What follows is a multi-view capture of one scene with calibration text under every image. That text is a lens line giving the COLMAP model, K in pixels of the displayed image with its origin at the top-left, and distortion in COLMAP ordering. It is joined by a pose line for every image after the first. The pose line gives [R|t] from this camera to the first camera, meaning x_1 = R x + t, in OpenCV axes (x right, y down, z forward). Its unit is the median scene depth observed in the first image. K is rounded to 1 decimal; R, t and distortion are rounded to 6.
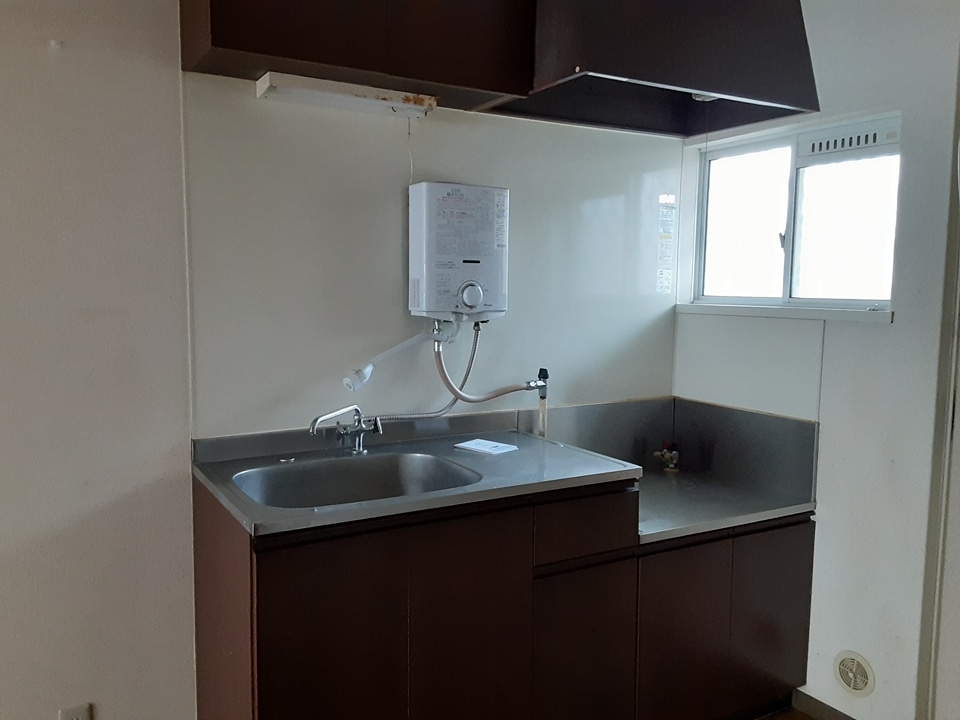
lens RADIAL K [[766.9, 0, 446.3], [0, 766.9, 351.7], [0, 0, 1]] dist [0.083234, -0.130819]
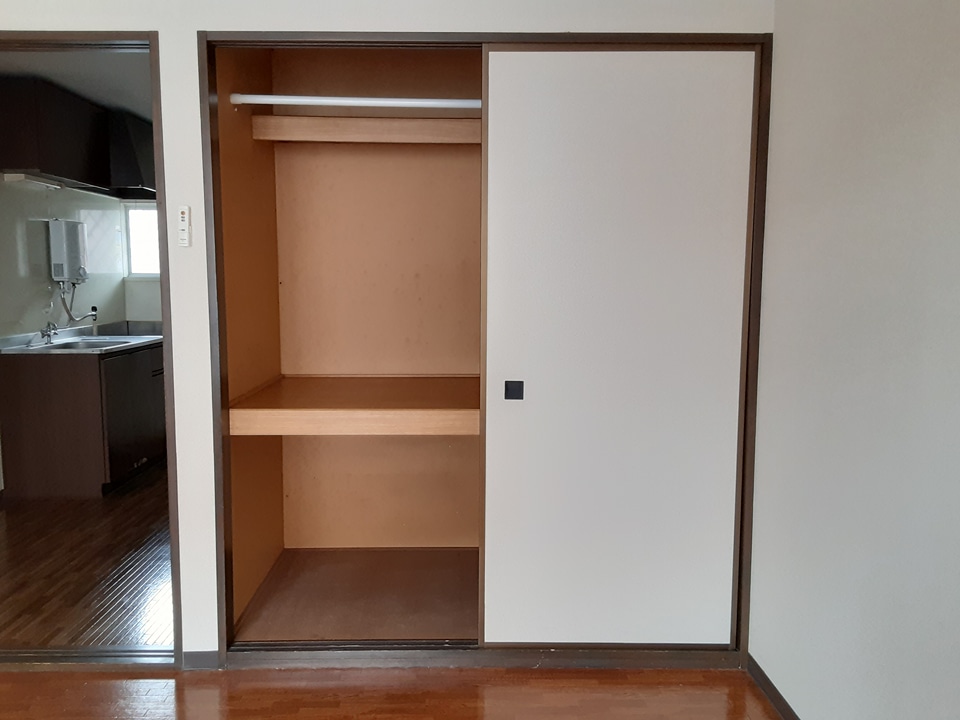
lens RADIAL K [[766.9, 0, 446.3], [0, 766.9, 351.7], [0, 0, 1]] dist [0.083234, -0.130819]
pose [[0.484618, -0.089109, 0.870175, -1.285128], [0.081262, 0.995082, 0.056643, 0.104821], [-0.870943, 0.043262, 0.489475, -0.901981]]
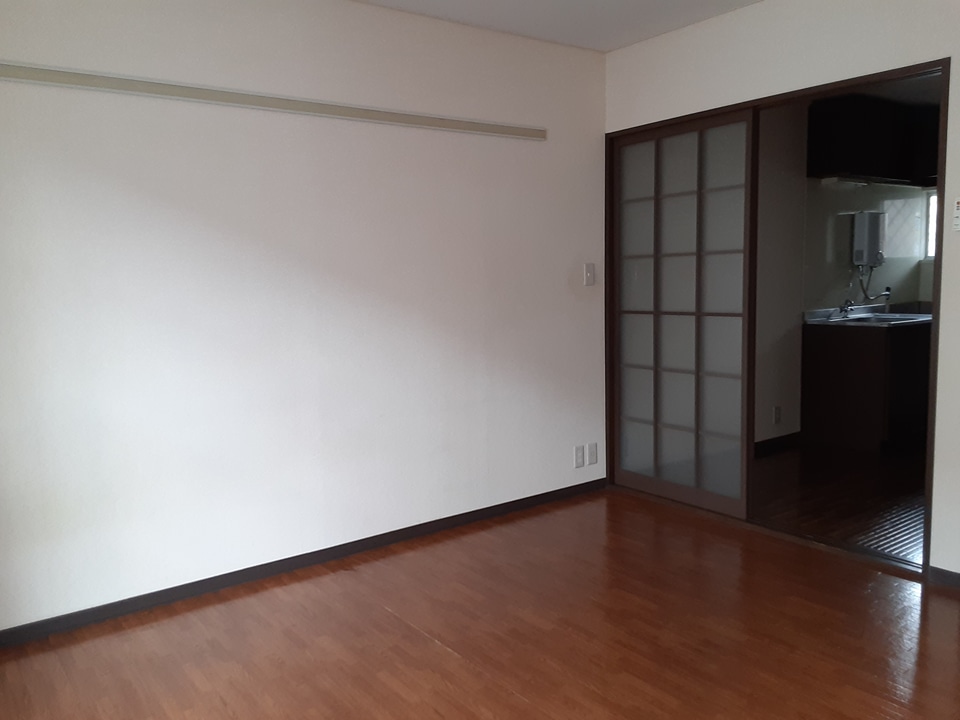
lens RADIAL K [[766.9, 0, 446.3], [0, 766.9, 351.7], [0, 0, 1]] dist [0.083234, -0.130819]
pose [[0.992954, -0.036953, 0.112594, -1.519778], [0.034515, 0.999127, 0.023525, 0.118900], [-0.113365, -0.019473, 0.993363, -1.252602]]
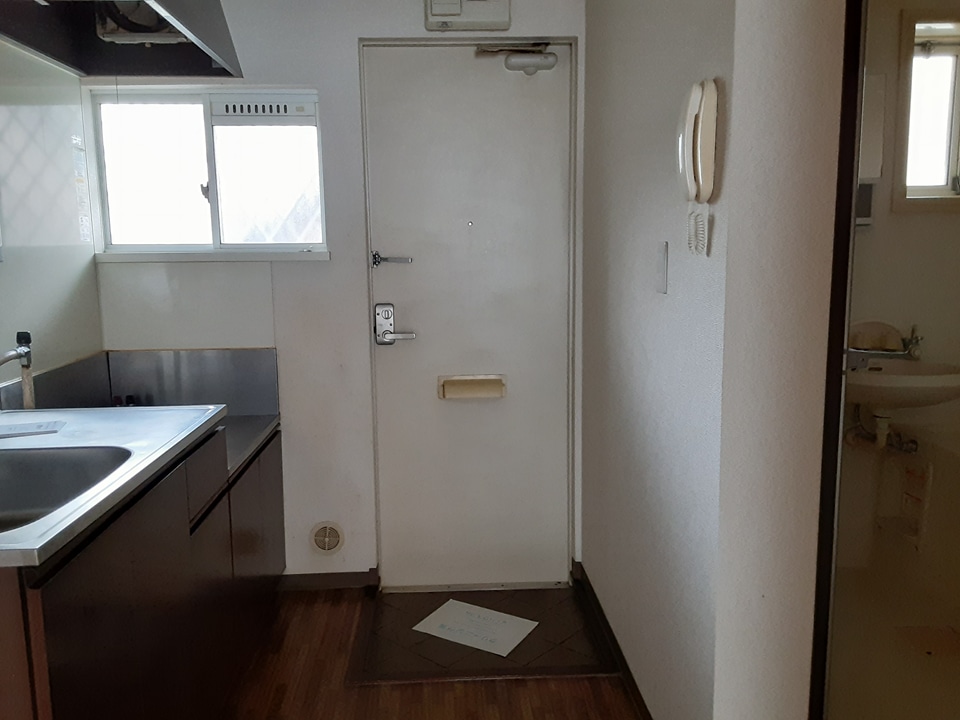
lens RADIAL K [[766.9, 0, 446.3], [0, 766.9, 351.7], [0, 0, 1]] dist [0.083234, -0.130819]
pose [[0.450359, -0.134828, 0.882609, -0.409743], [0.097425, 0.990051, 0.101529, 0.002557], [-0.887516, 0.040264, 0.459014, 0.210642]]
